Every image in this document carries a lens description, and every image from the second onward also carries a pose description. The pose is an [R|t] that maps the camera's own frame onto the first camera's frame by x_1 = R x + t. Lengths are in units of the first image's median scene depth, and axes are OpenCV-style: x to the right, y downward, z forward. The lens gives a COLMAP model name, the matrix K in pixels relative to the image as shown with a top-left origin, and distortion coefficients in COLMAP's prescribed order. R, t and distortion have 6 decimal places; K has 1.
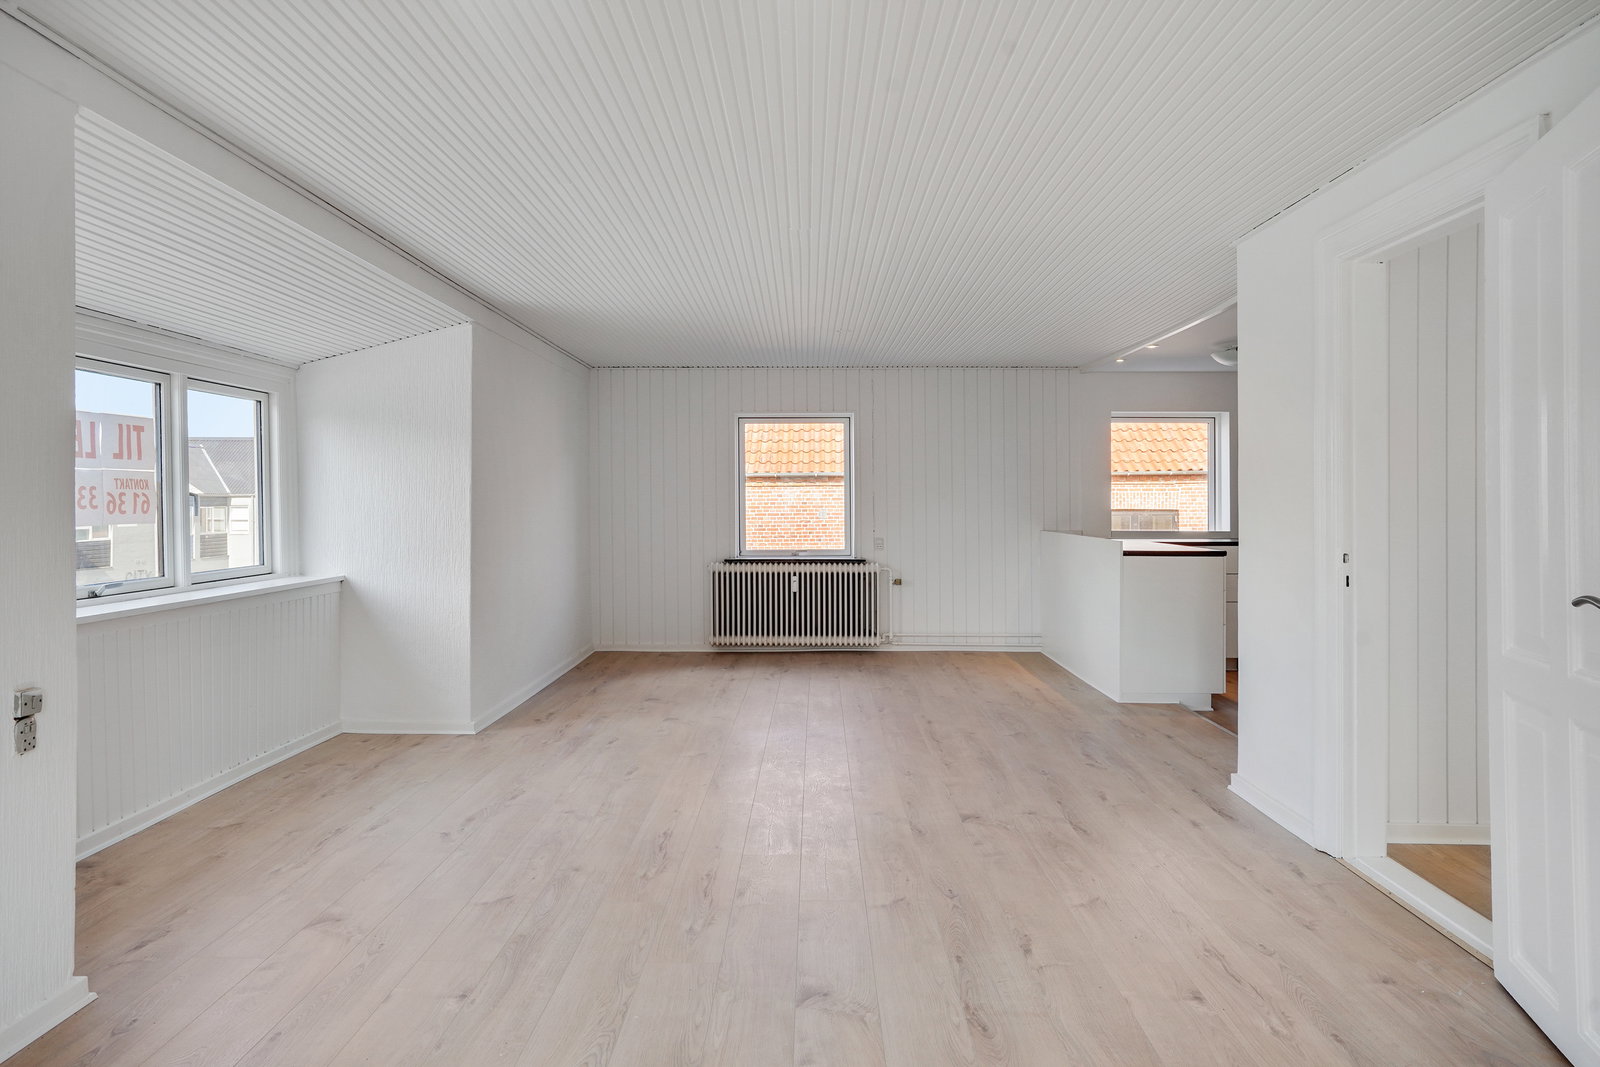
lens RADIAL K [[1009.9, 0, 800.7], [0, 1009.9, 524.0], [0, 0, 1]] dist [-0.044600, -0.002122]
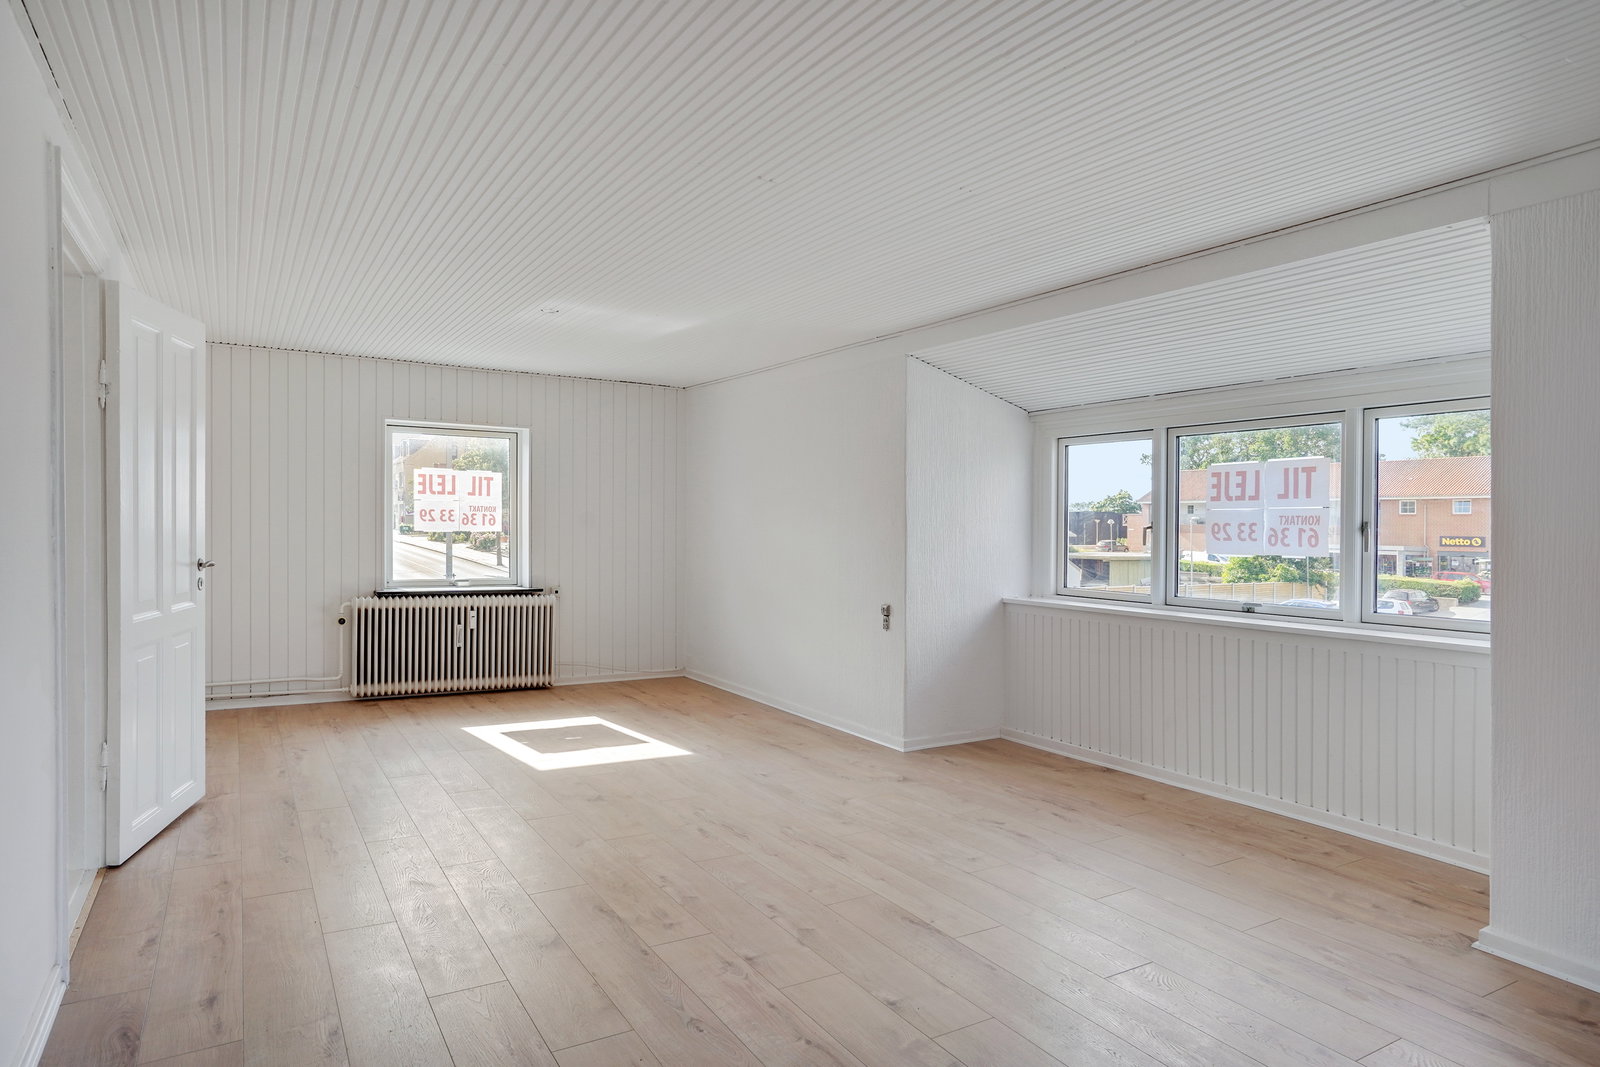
lens RADIAL K [[945.1, 0, 816.2], [0, 945.1, 526.8], [0, 0, 1]] dist [-0.003046, 0.000741]
pose [[-0.846495, -0.010854, -0.532287, 0.401068], [-0.023777, 0.999565, 0.017431, -0.042703], [0.531866, 0.027411, -0.846385, 1.792683]]
